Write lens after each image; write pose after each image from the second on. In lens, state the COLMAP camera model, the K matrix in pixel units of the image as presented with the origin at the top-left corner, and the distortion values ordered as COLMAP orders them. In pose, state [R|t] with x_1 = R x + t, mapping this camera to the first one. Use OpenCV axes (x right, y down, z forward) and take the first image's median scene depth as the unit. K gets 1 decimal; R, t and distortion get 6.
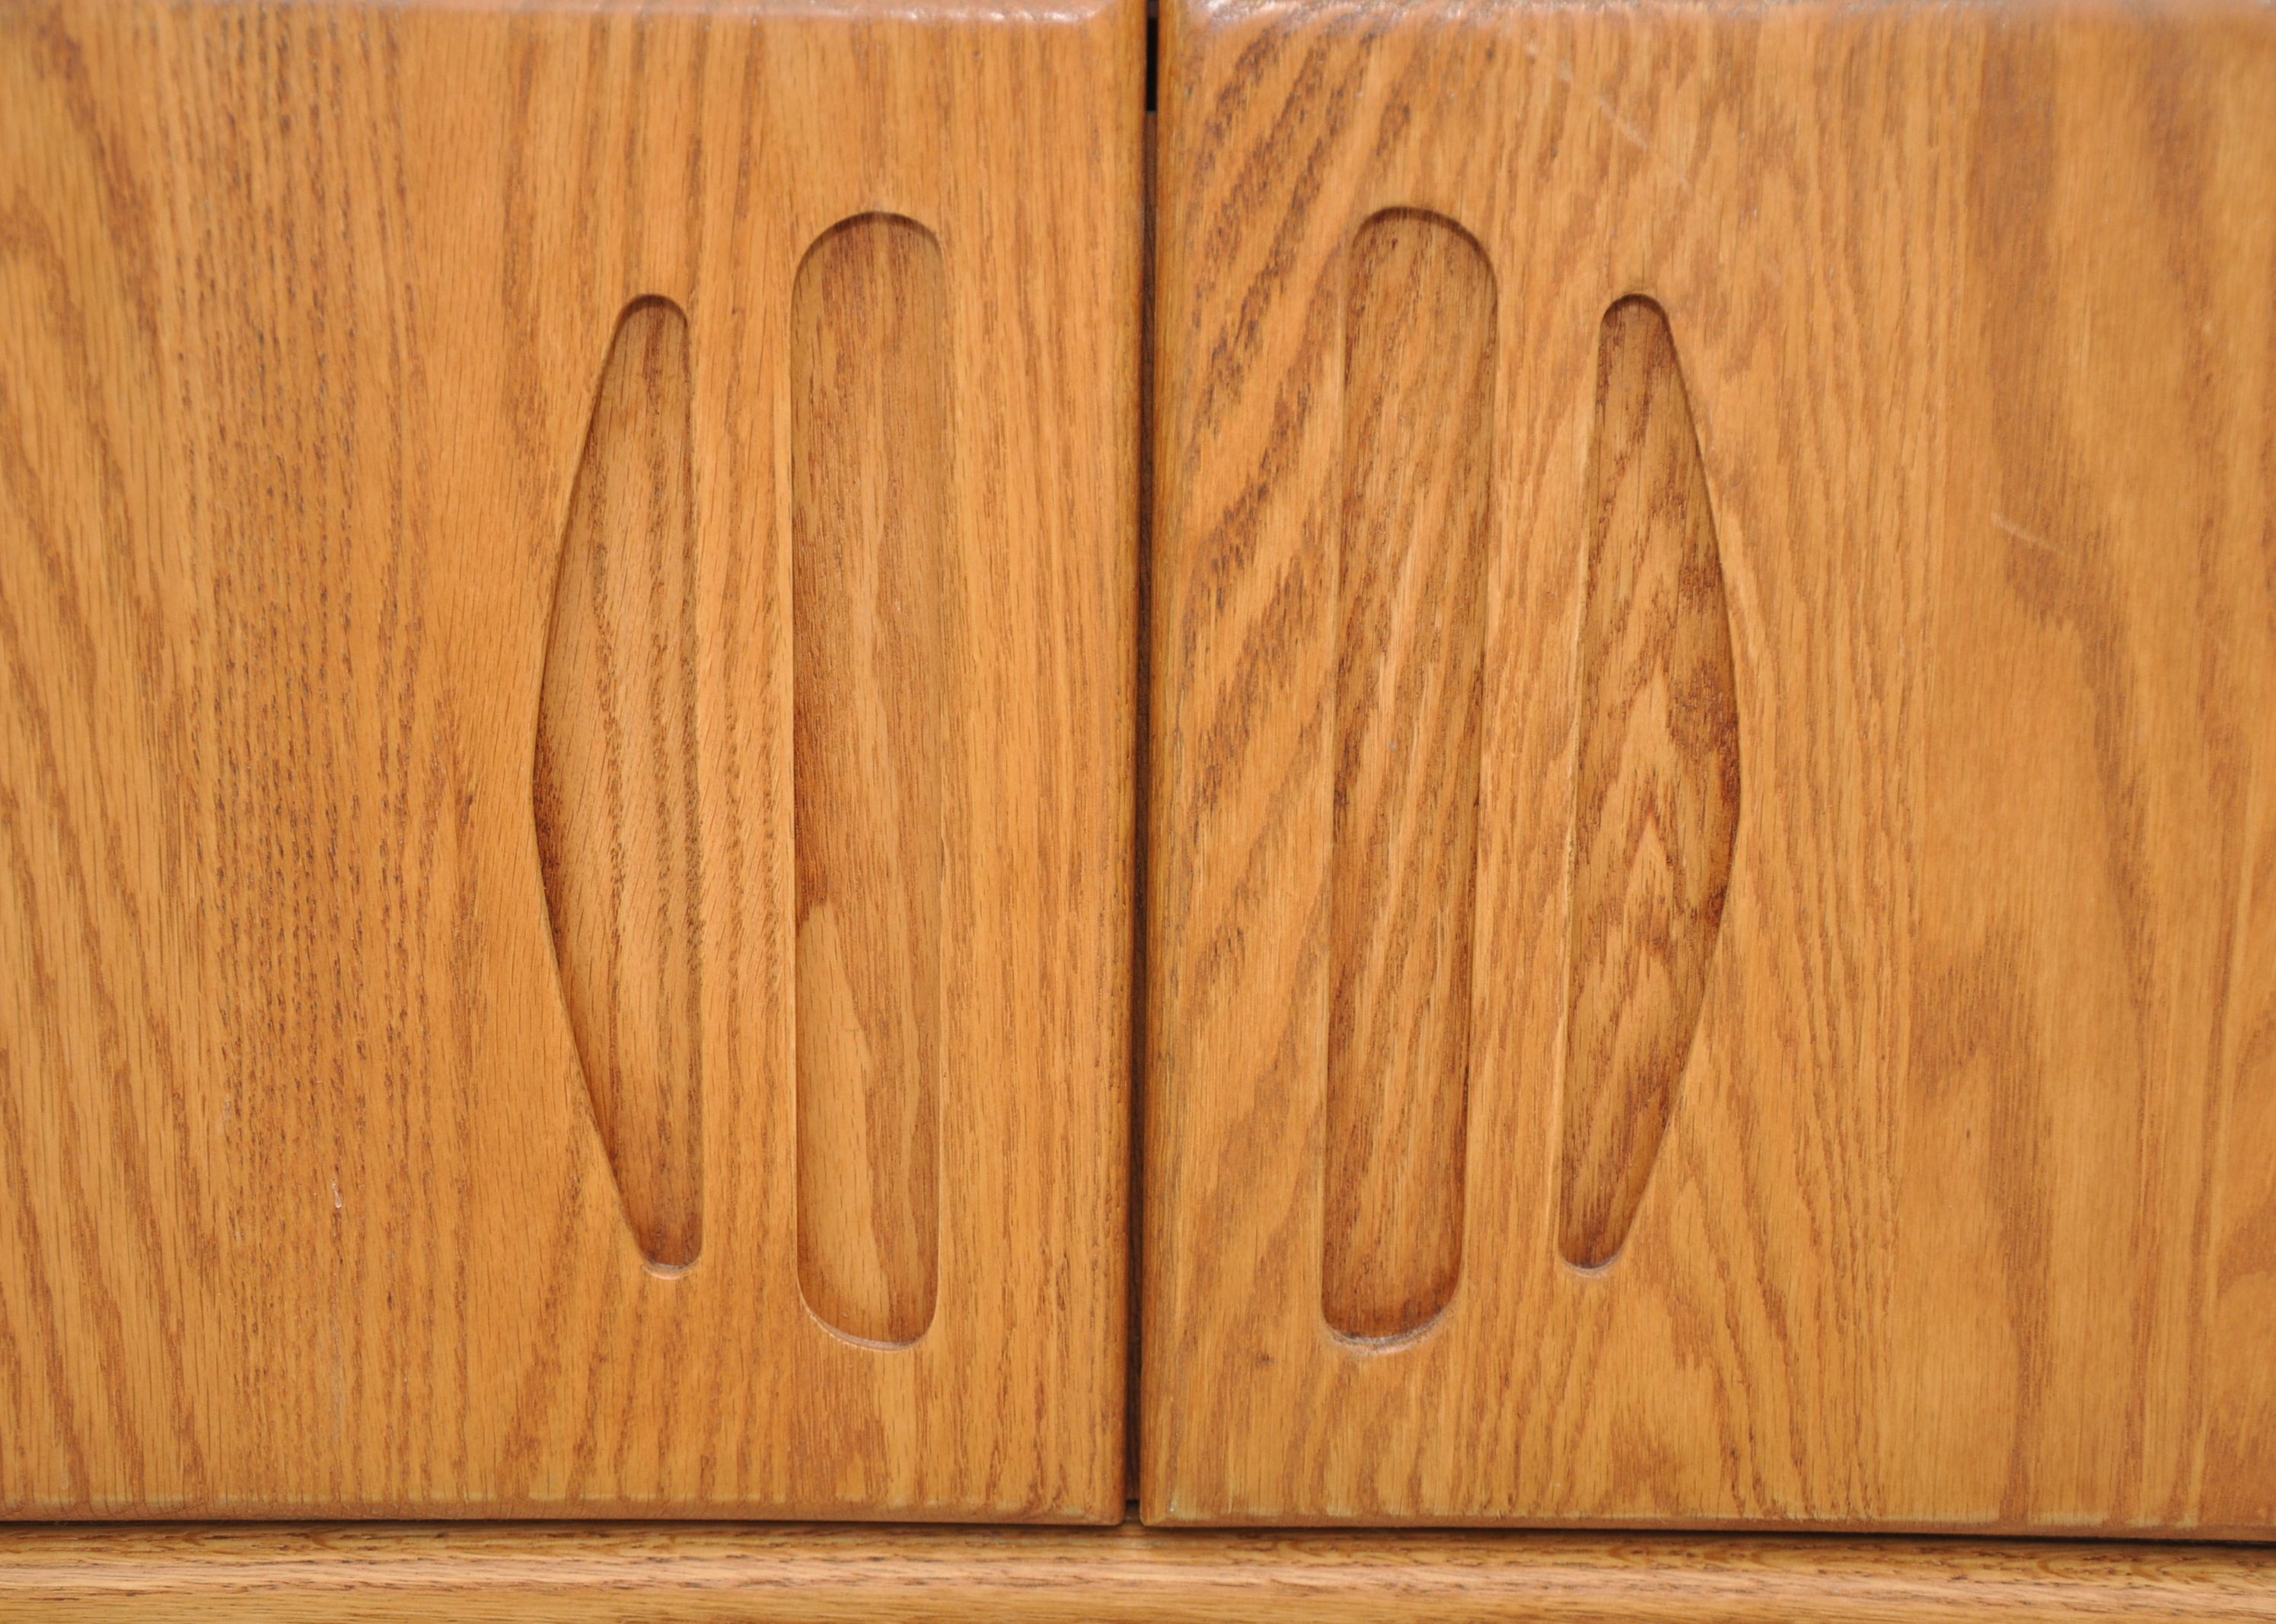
lens RADIAL K [[4435.5, 0, 1148.8], [0, 4435.5, 815.2], [0, 0, 1]] dist [0.283479, 0.000000]
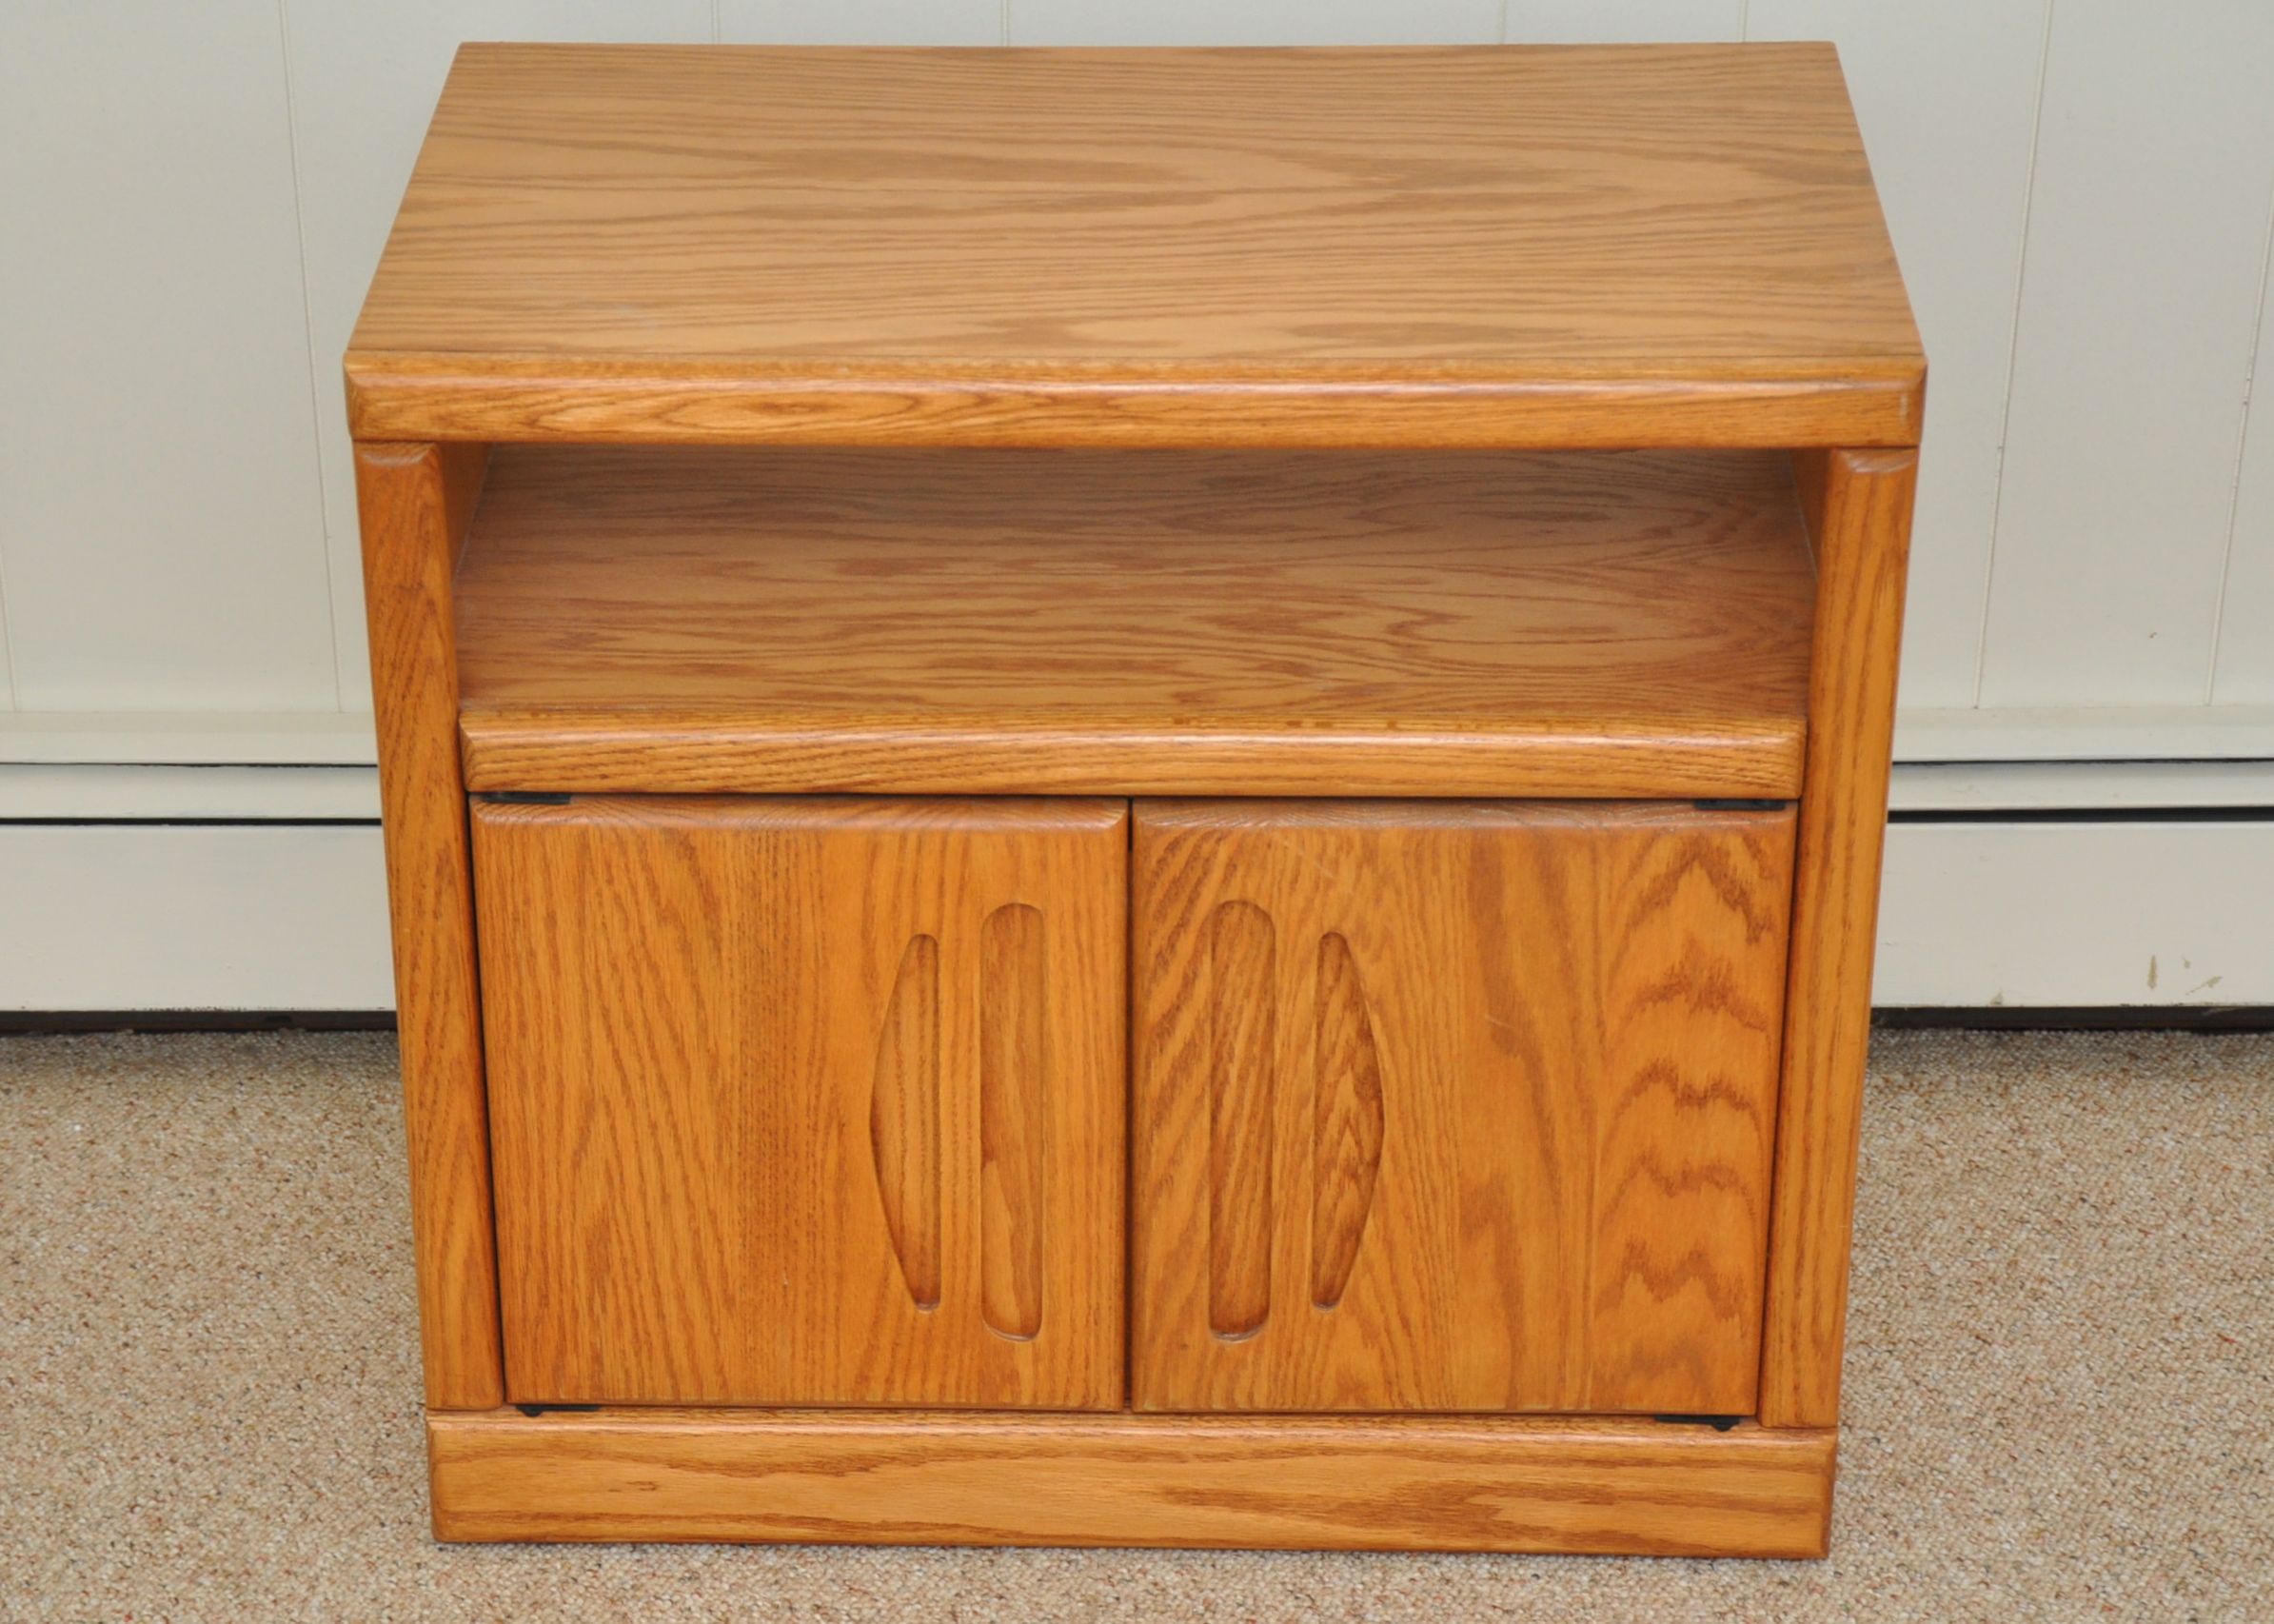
lens RADIAL K [[4046.4, 0, 1116.4], [0, 4046.4, 809.7], [0, 0, 1]] dist [0.178227, 0.000000]
pose [[0.999765, -0.001075, -0.021635, 0.038098], [0.003528, 0.993515, 0.113648, -0.407820], [0.021373, -0.113698, 0.993285, -1.094459]]
